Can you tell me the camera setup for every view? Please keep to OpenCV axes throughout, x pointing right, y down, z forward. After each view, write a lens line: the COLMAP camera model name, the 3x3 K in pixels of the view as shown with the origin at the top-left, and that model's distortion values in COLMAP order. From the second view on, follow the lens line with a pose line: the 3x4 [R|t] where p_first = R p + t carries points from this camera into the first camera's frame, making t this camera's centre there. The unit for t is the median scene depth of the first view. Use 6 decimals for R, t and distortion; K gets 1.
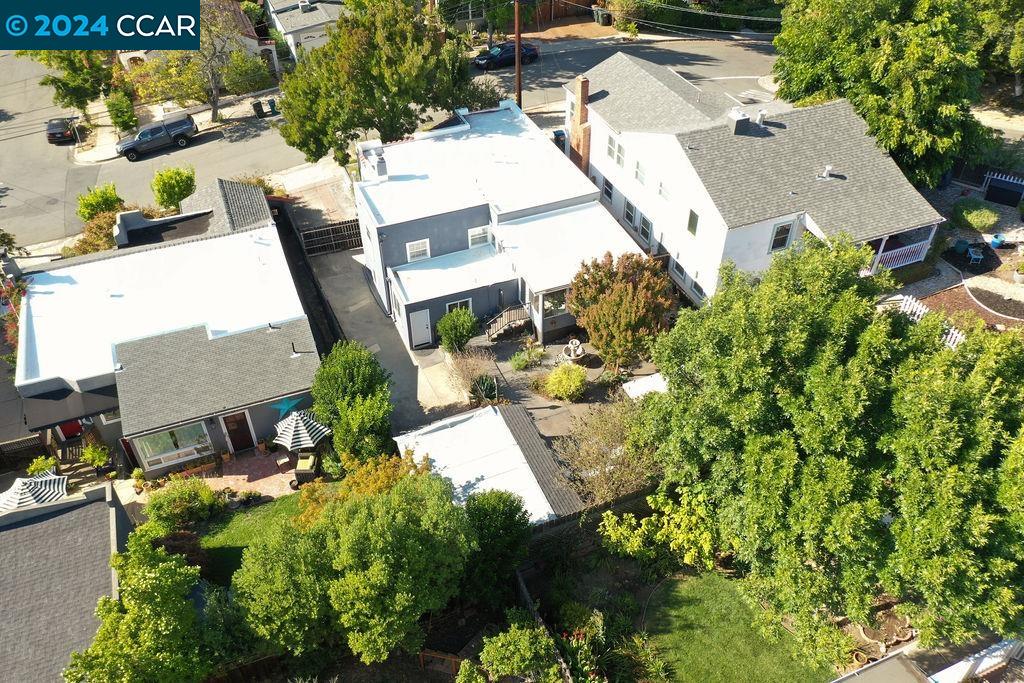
lens RADIAL K [[805.7, 0, 512.0], [0, 805.7, 341.5], [0, 0, 1]] dist [0.013343, 0.010143]
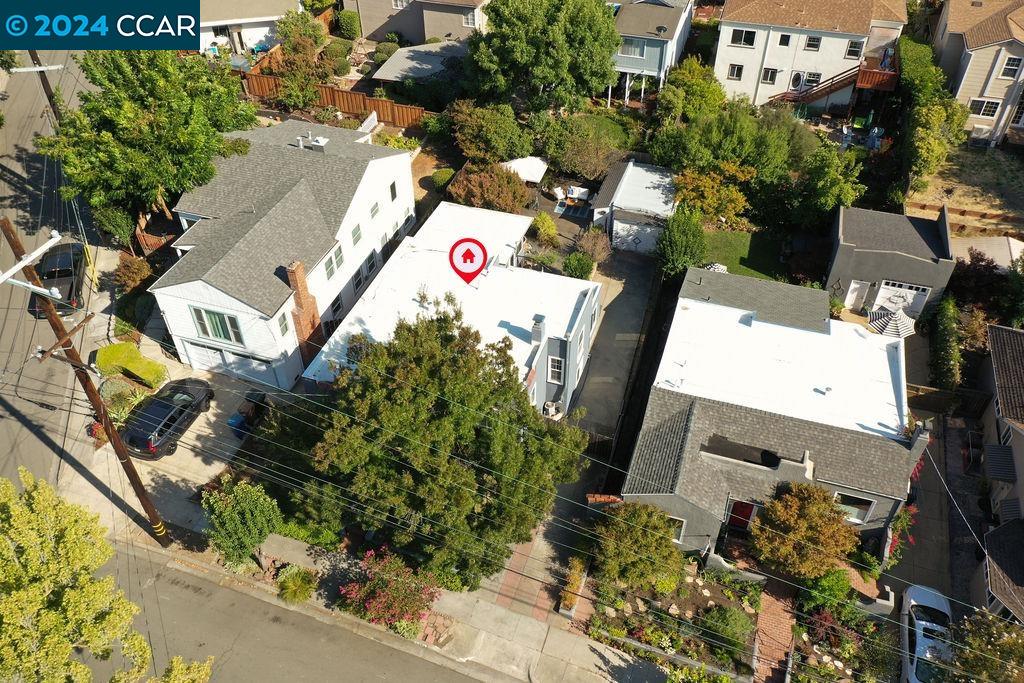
lens RADIAL K [[805.7, 0, 512.0], [0, 805.7, 341.5], [0, 0, 1]] dist [0.013343, 0.010143]
pose [[-0.757791, -0.426013, 0.494233, -0.651659], [0.432091, 0.239935, 0.869327, -1.114790], [-0.488928, 0.872321, 0.002256, 1.096881]]
